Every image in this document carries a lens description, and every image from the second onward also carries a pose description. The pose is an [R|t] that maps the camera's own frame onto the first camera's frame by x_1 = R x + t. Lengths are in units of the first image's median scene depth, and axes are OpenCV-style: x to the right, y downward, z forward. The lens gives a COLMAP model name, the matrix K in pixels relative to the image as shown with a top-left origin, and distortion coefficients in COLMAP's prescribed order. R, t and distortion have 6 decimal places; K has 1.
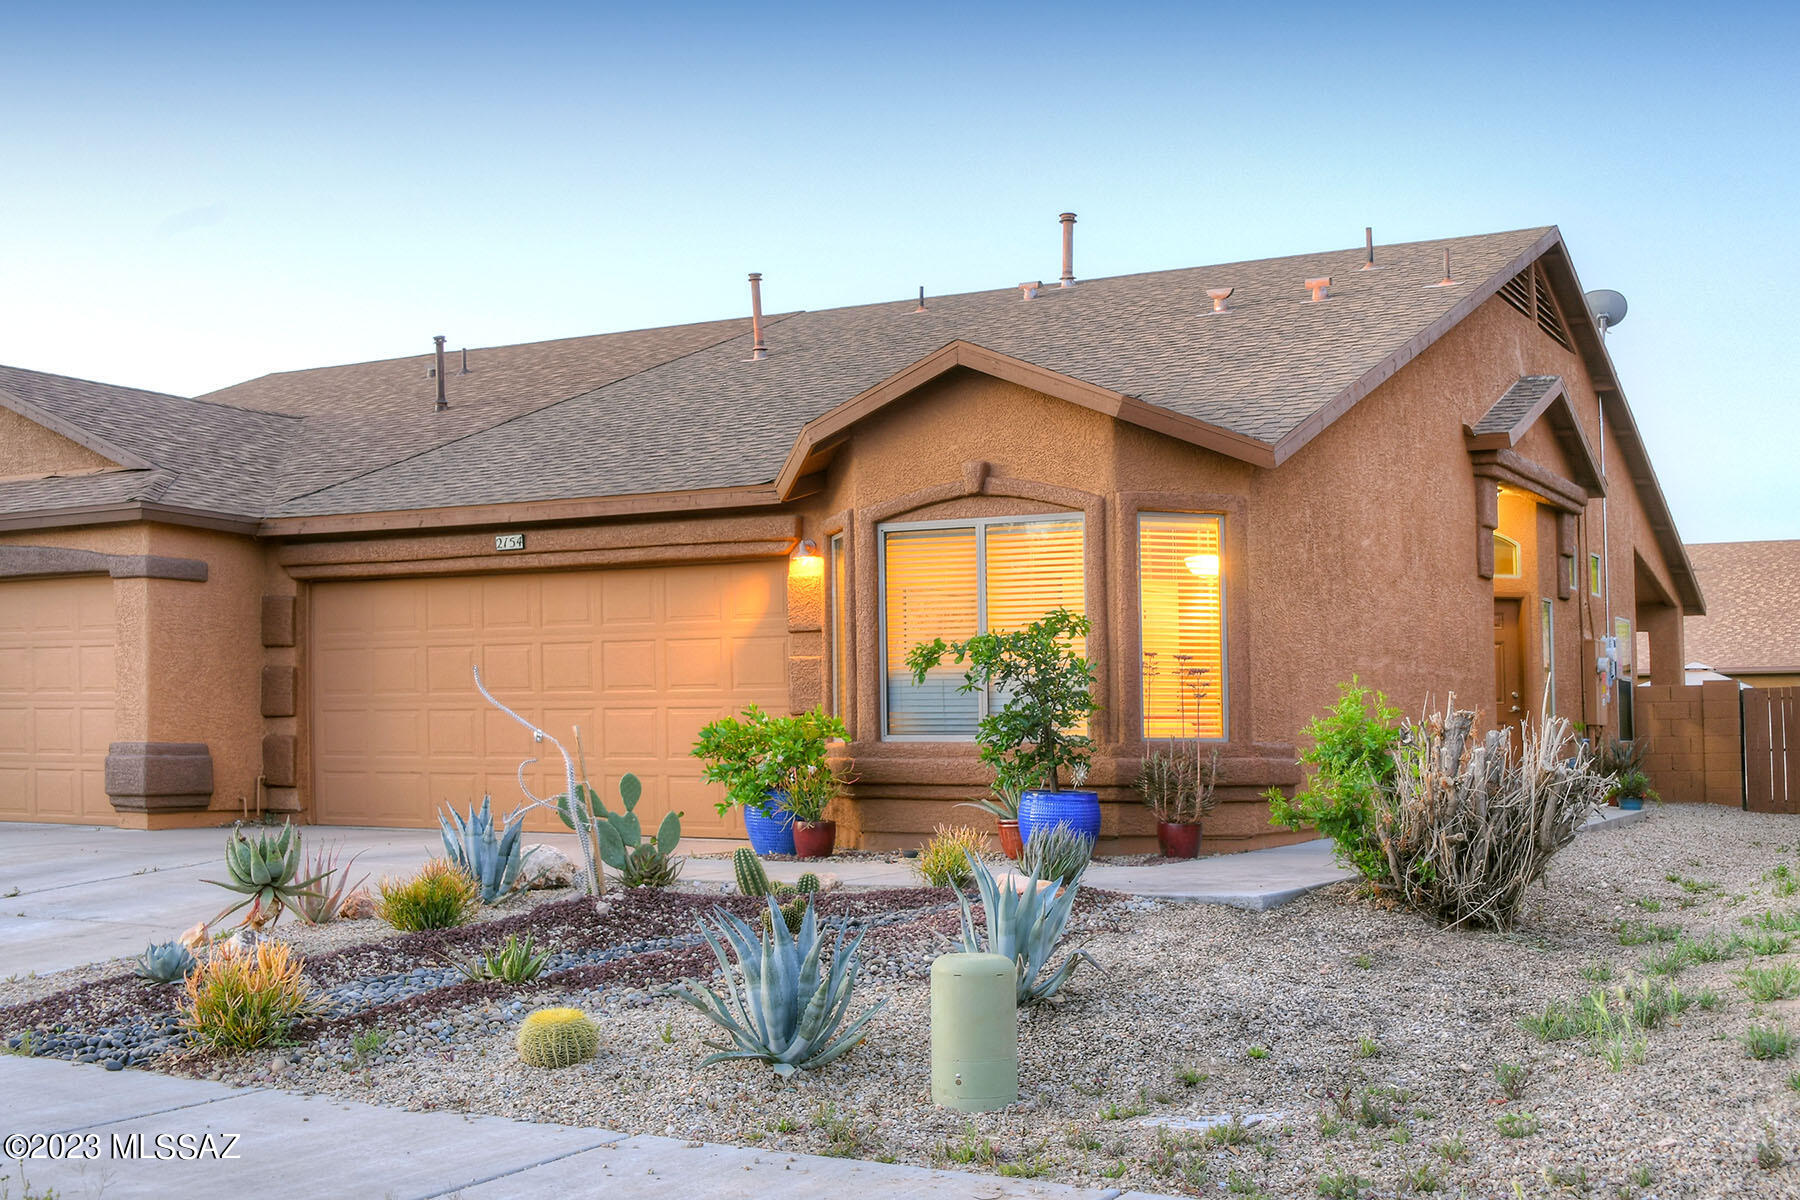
lens RADIAL K [[1793.1, 0, 900.0], [0, 1793.1, 600.0], [0, 0, 1]] dist [-0.050037, 0.001457]
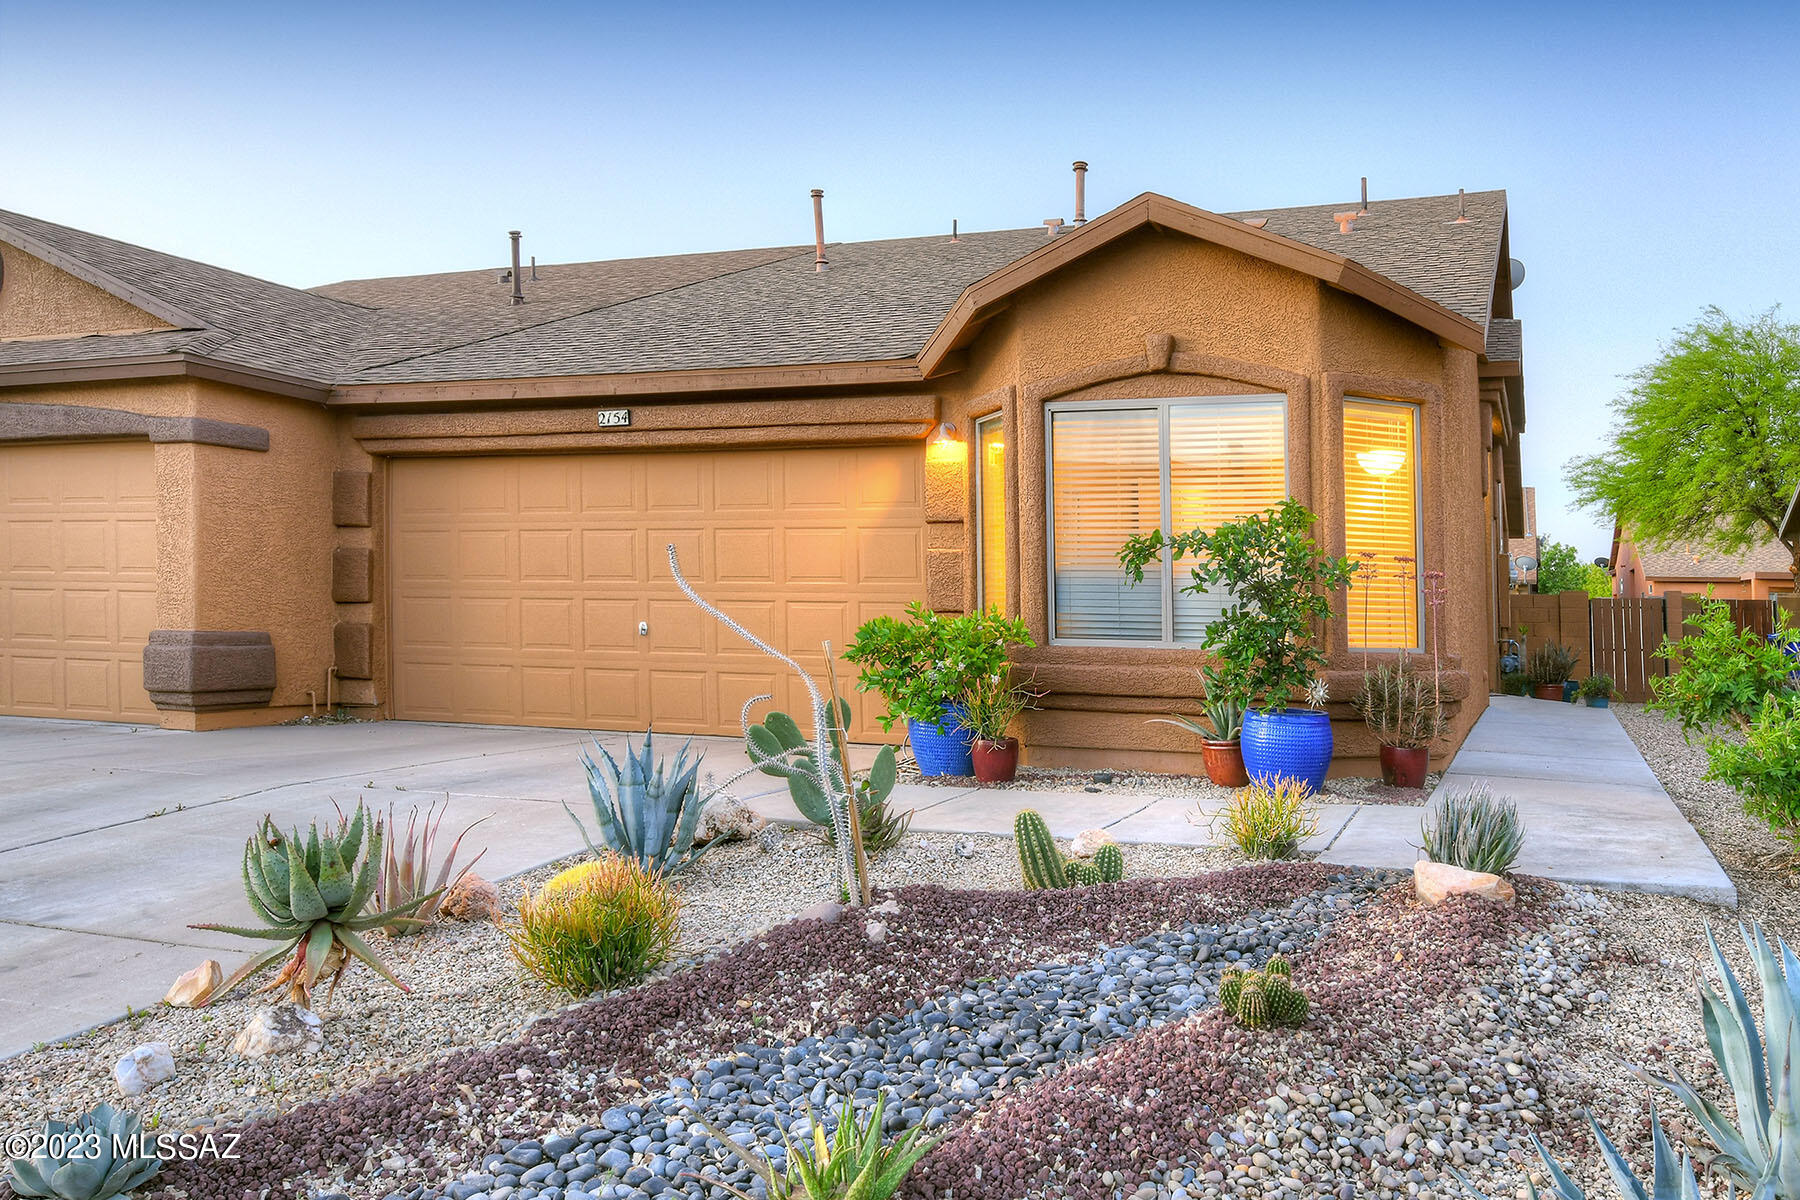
lens RADIAL K [[1231.3, 0, 900.0], [0, 1231.3, 600.0], [0, 0, 1]] dist [-0.001694, -0.002169]
pose [[0.996633, 0.019175, 0.079720, -0.124763], [-0.024357, 0.997618, 0.064544, 0.017138], [-0.078292, -0.066268, 0.994726, 0.366959]]
